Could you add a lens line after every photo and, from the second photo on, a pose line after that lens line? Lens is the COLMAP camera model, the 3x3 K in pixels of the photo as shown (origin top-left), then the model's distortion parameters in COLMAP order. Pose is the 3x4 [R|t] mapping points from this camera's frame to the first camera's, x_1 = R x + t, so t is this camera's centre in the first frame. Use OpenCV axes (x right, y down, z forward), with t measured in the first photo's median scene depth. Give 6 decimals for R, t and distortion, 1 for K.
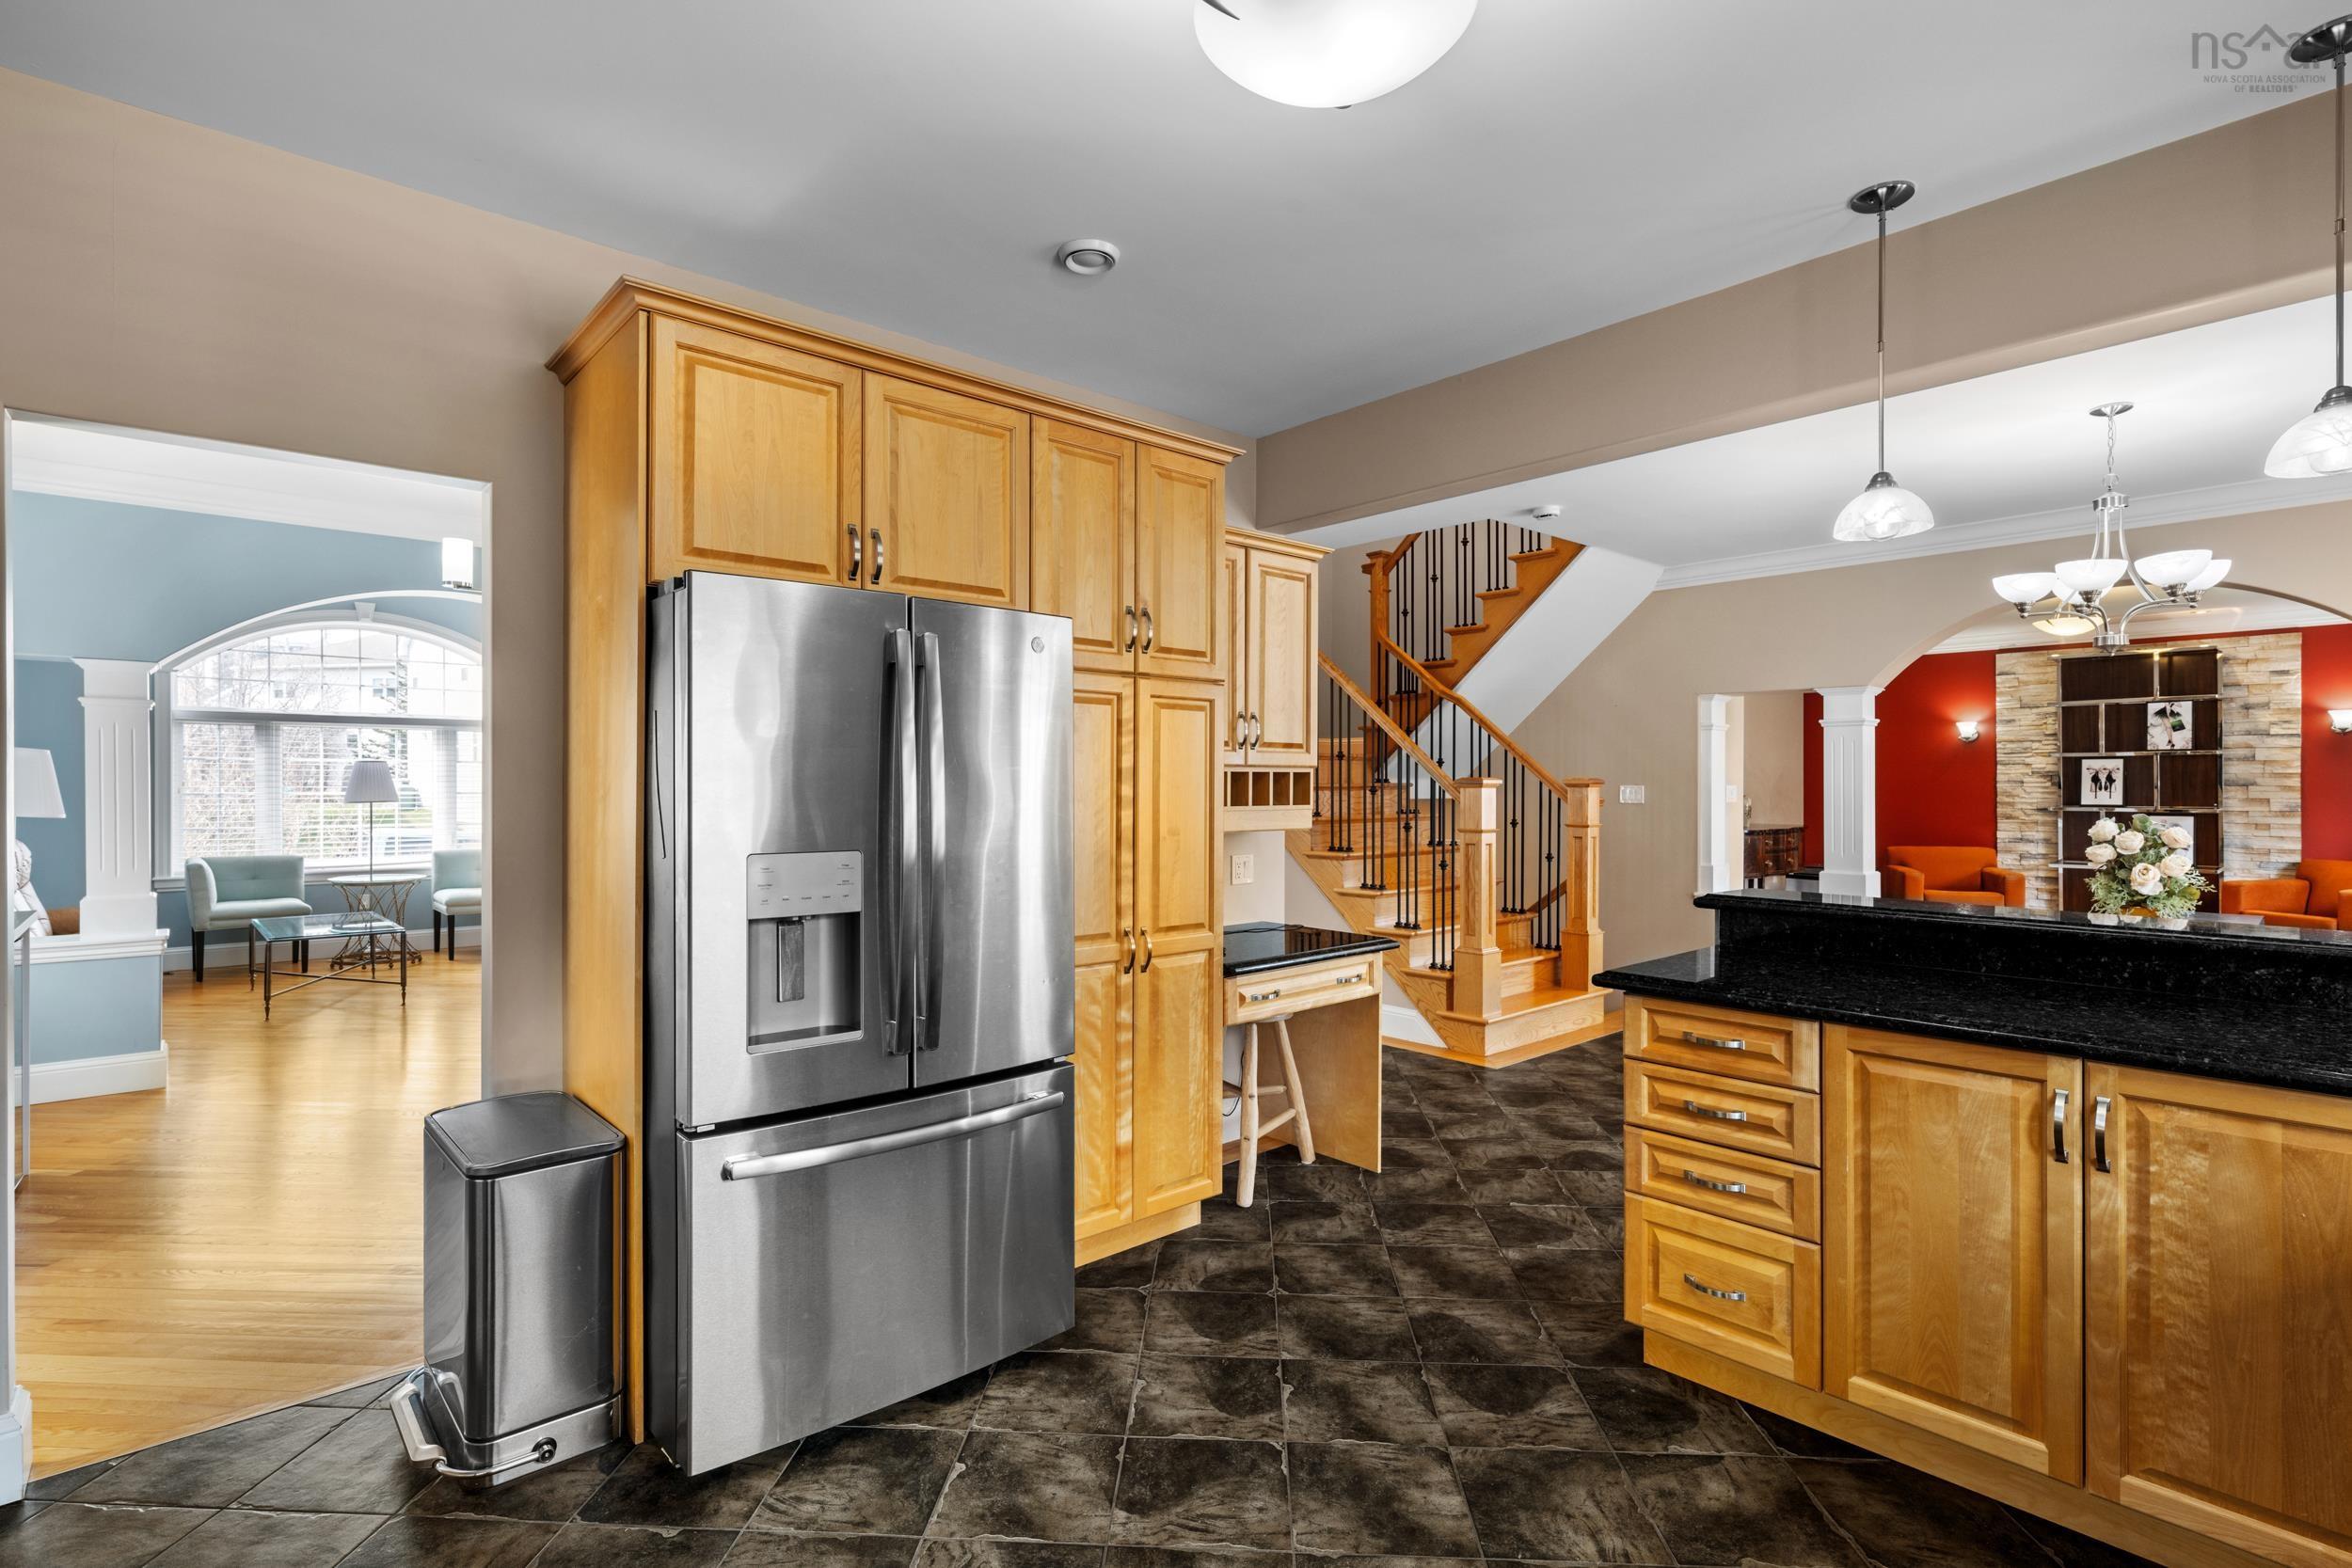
lens RADIAL K [[1103.4, 0, 1177.5], [0, 1103.4, 781.2], [0, 0, 1]] dist [-0.002741, -0.000465]
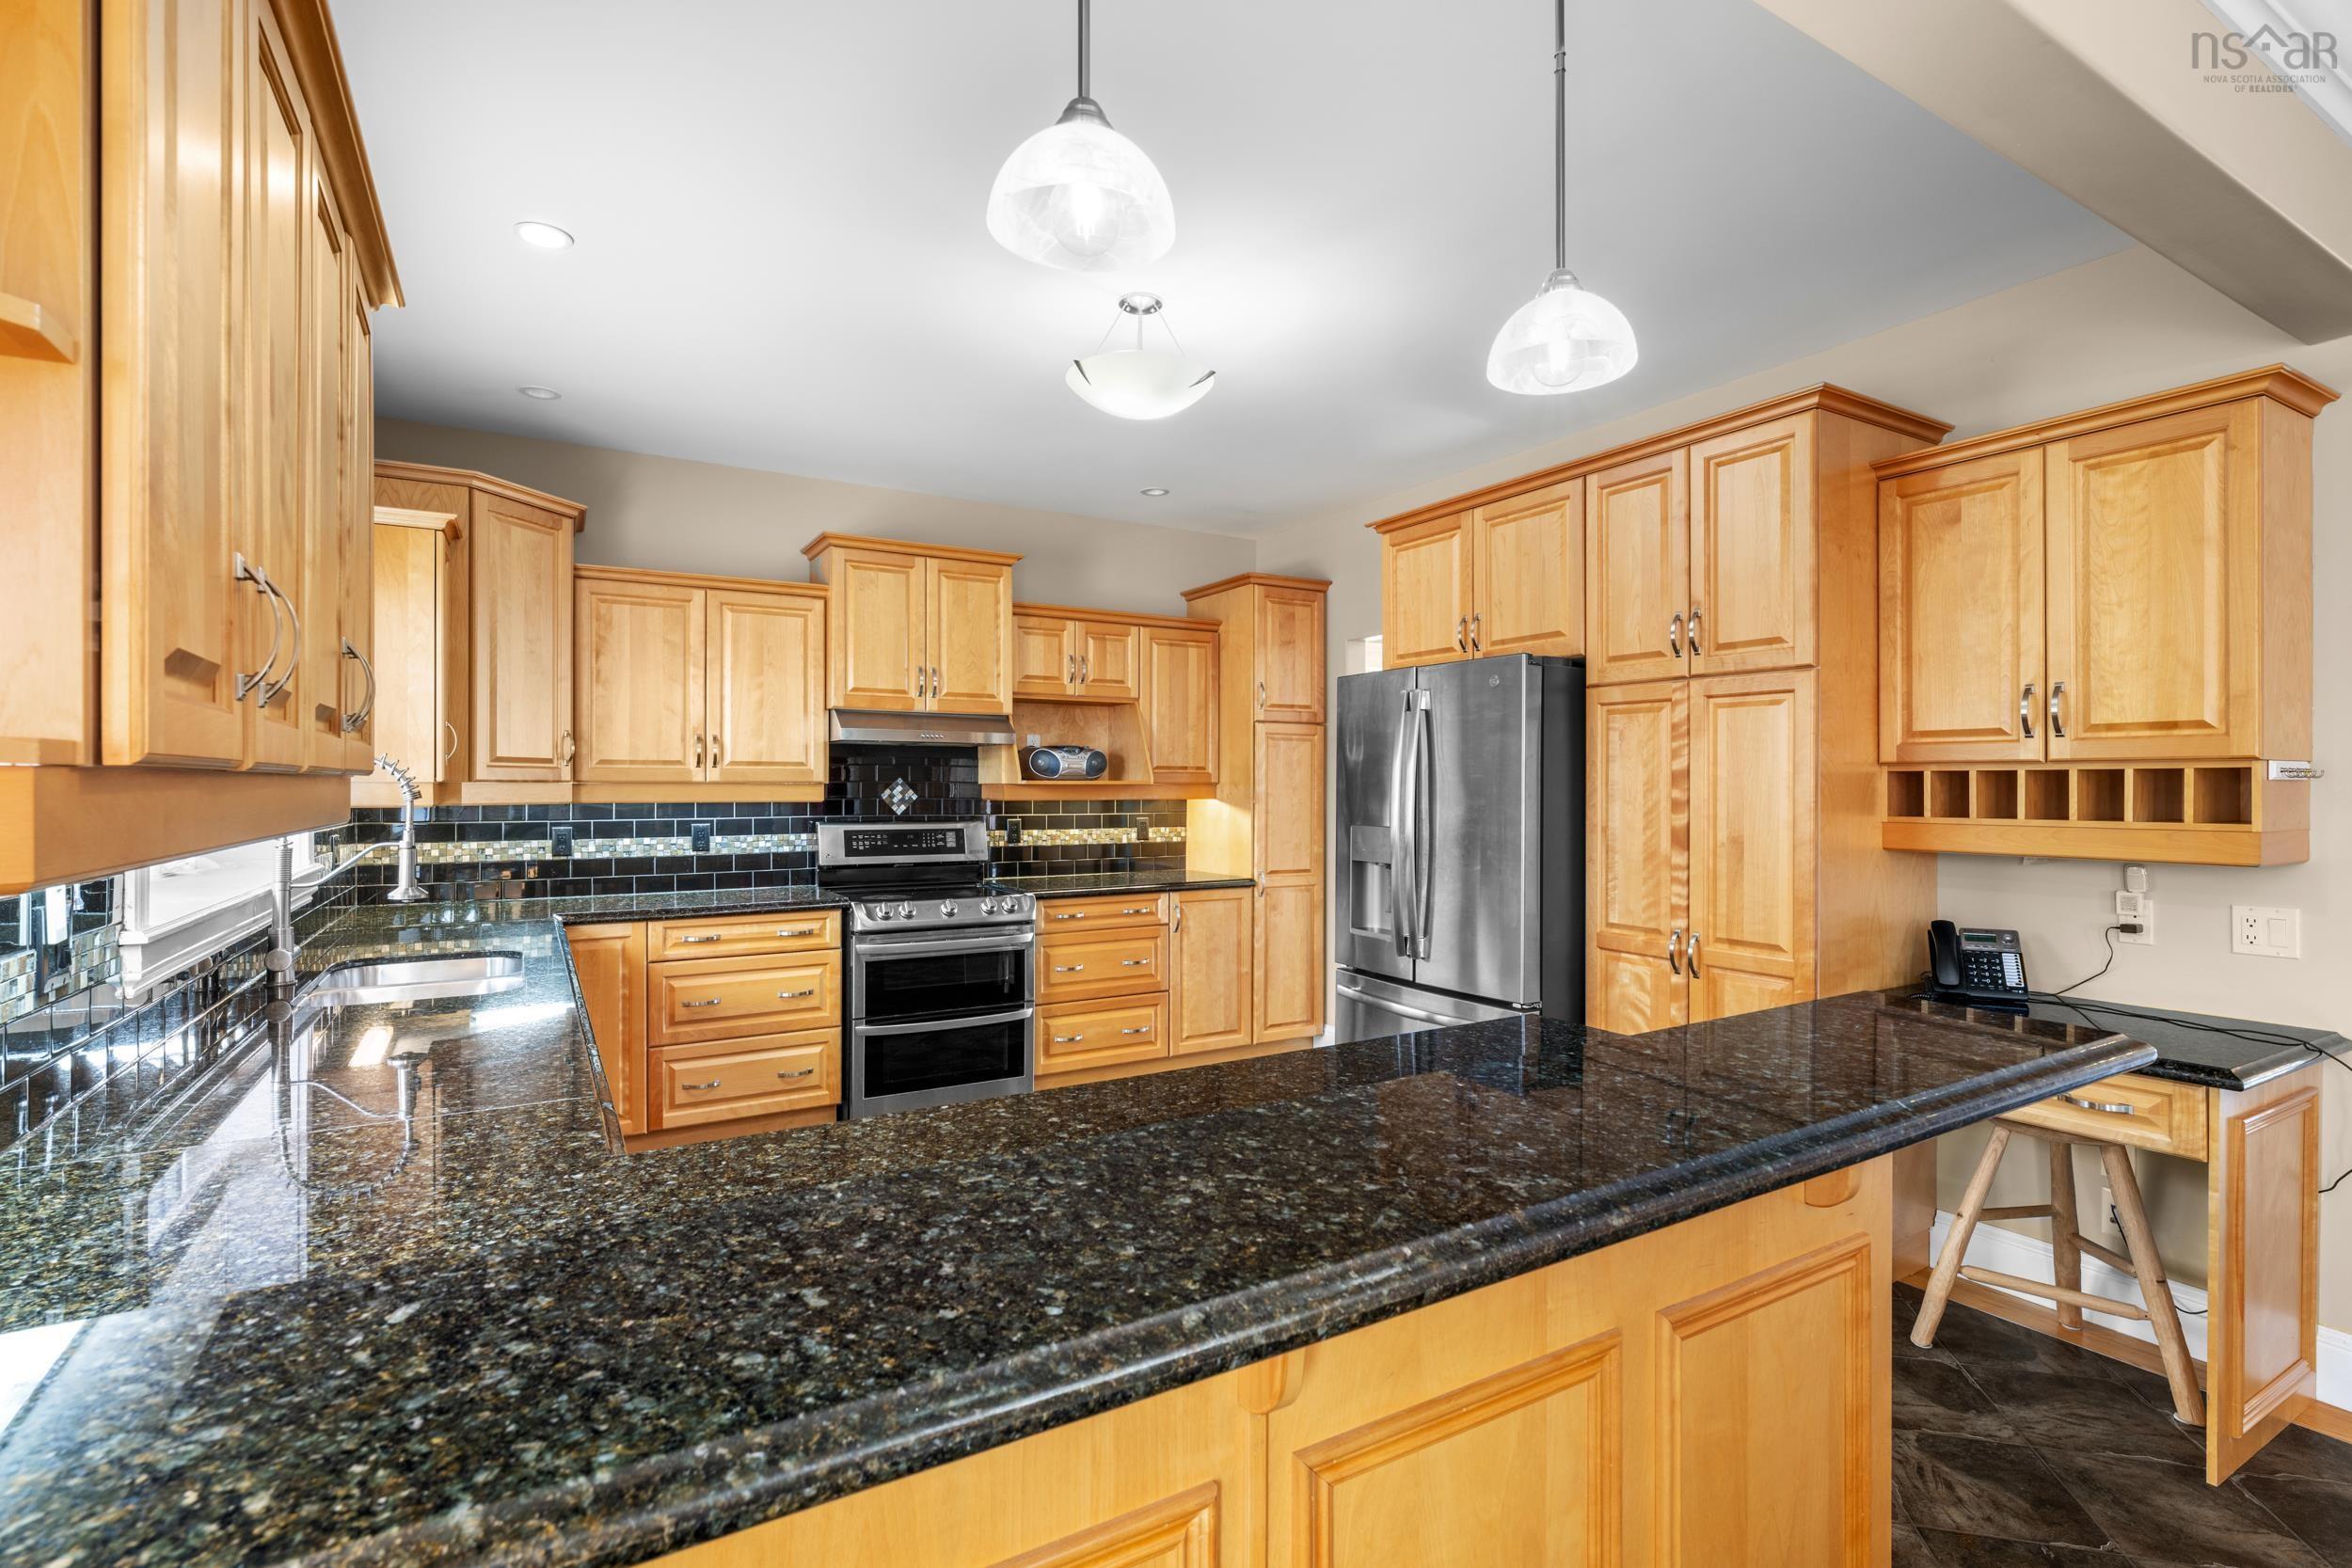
lens RADIAL K [[1103.4, 0, 1177.5], [0, 1103.4, 781.2], [0, 0, 1]] dist [-0.002741, -0.000465]
pose [[-0.197510, -0.007895, -0.980269, 1.082500], [-0.002668, 0.999968, -0.007516, 0.005562], [0.980297, 0.001131, -0.197524, 0.784033]]
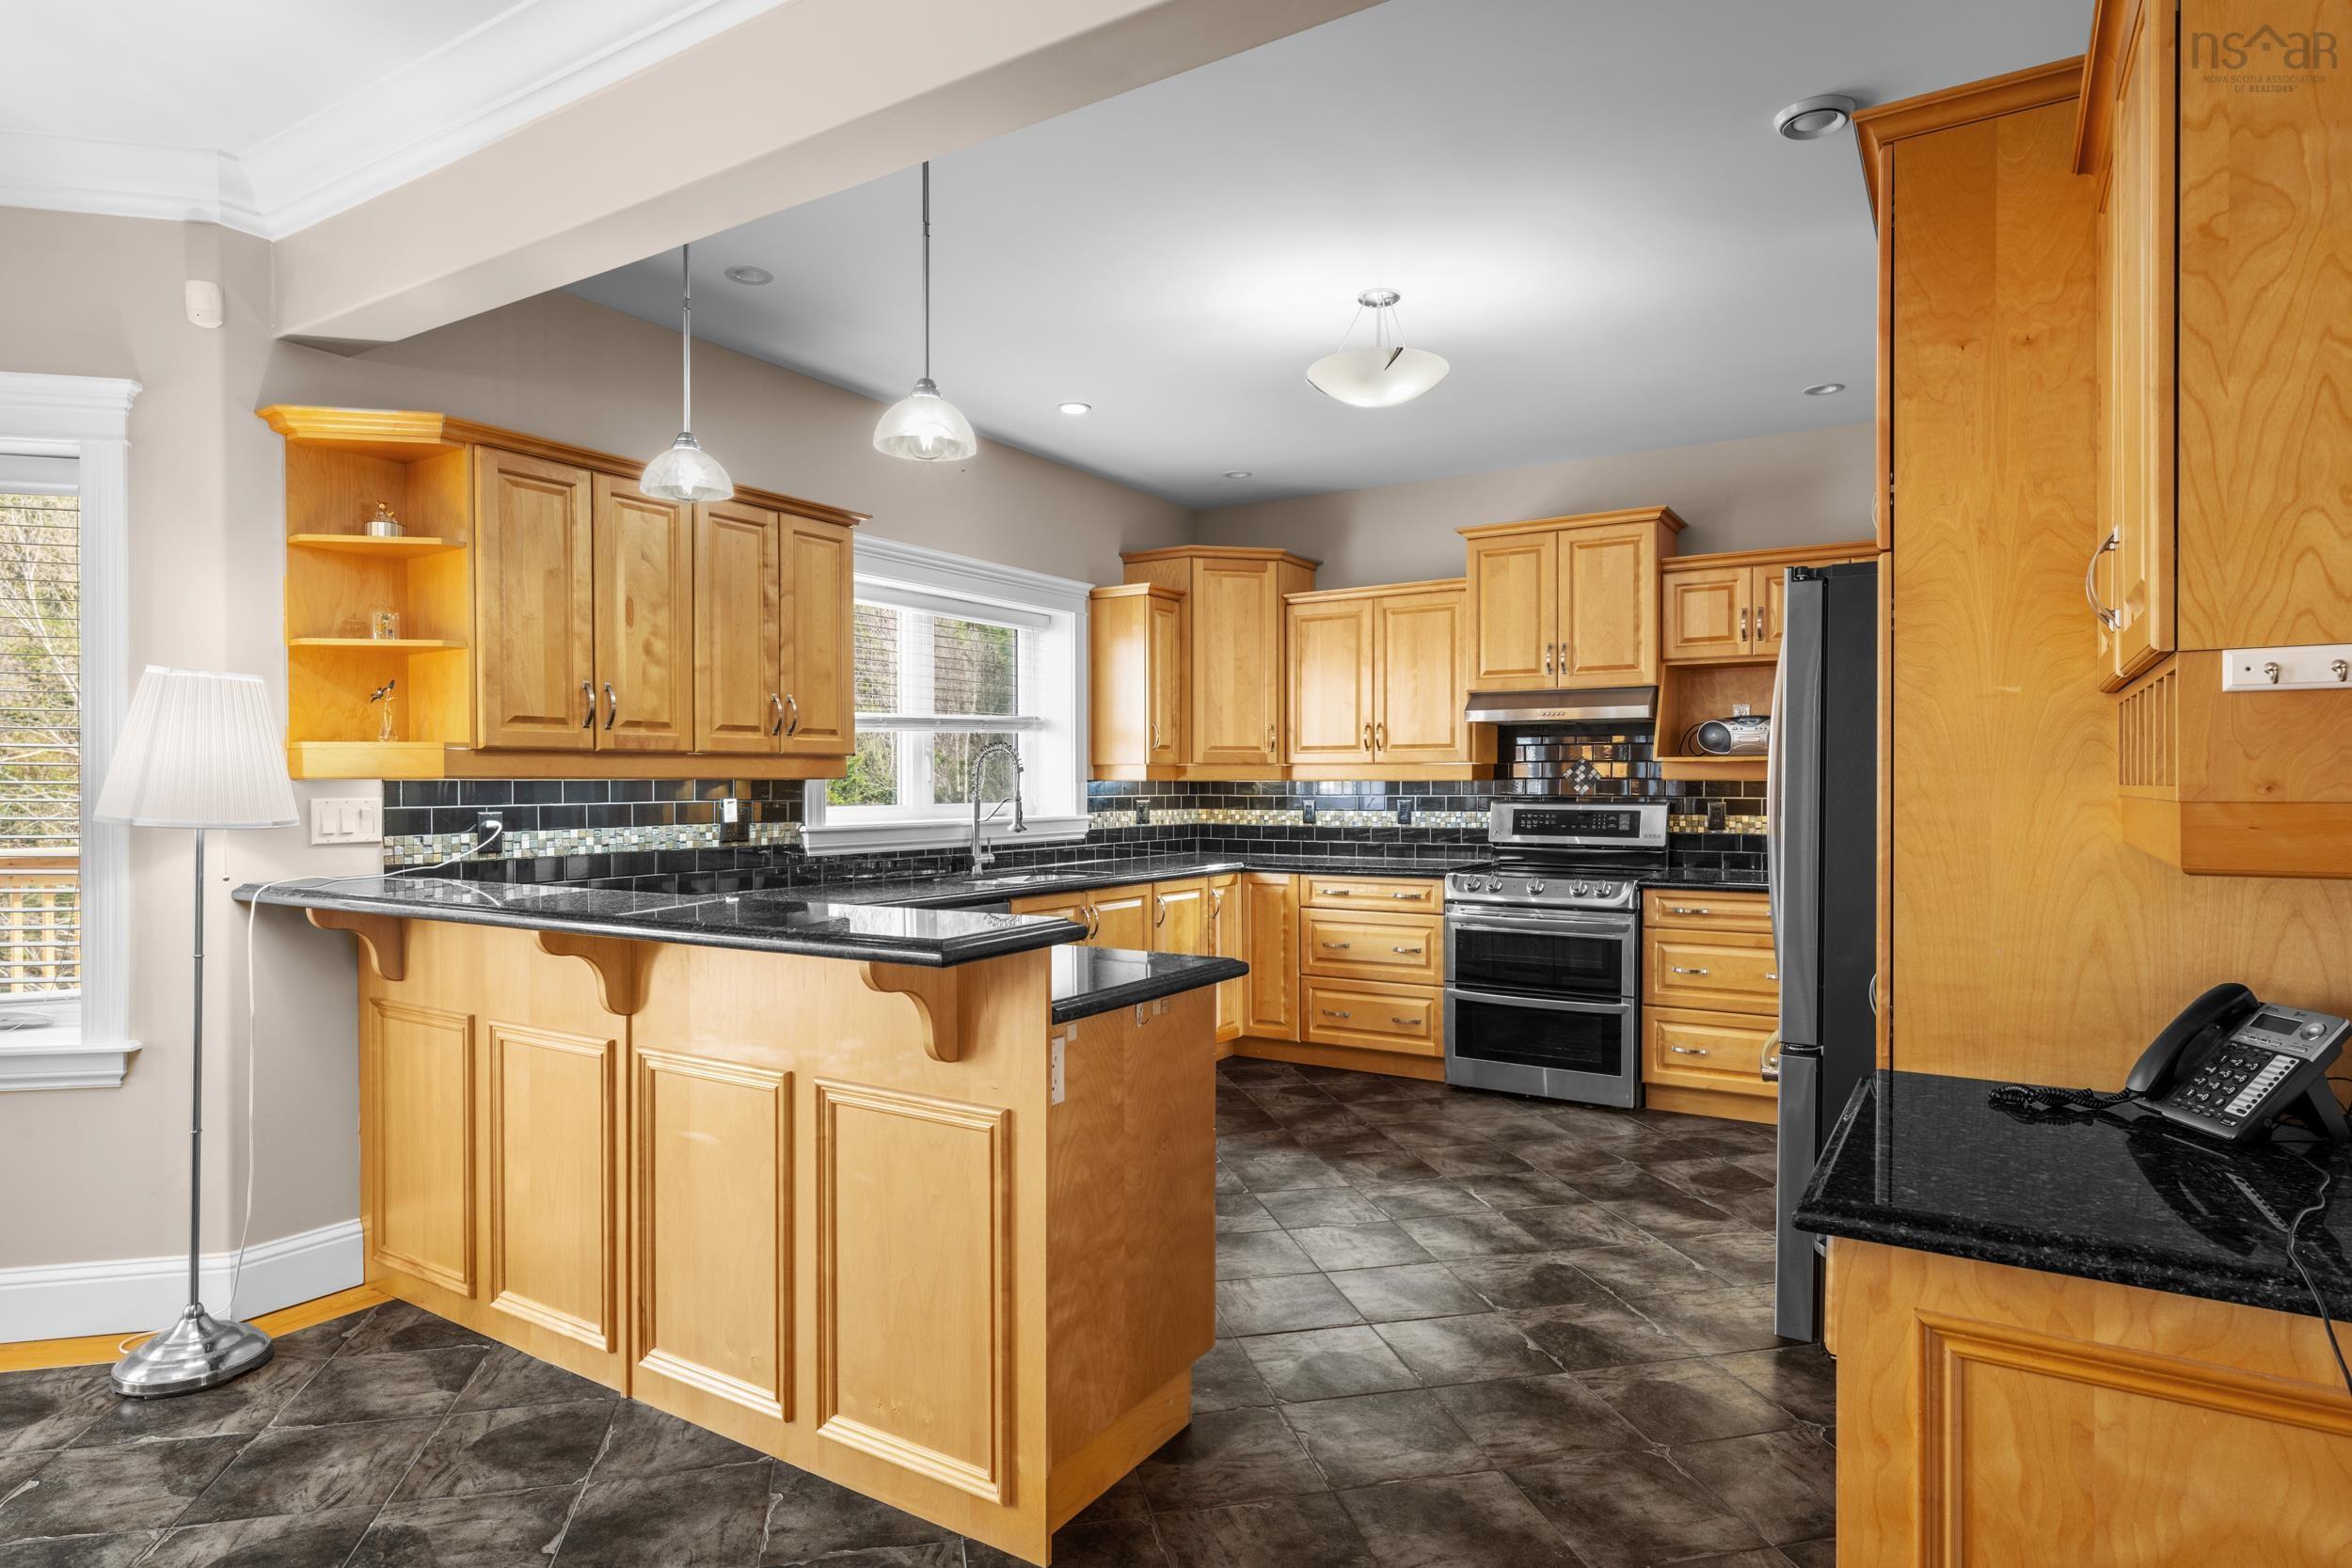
lens RADIAL K [[1277.1, 0, 1158.2], [0, 1277.1, 788.0], [0, 0, 1]] dist [0.000631, -0.000728]
pose [[-0.963750, -0.001623, -0.266801, 0.624270], [-0.002888, 0.999986, 0.004352, 0.028533], [0.266791, 0.004965, -0.963742, 1.704593]]
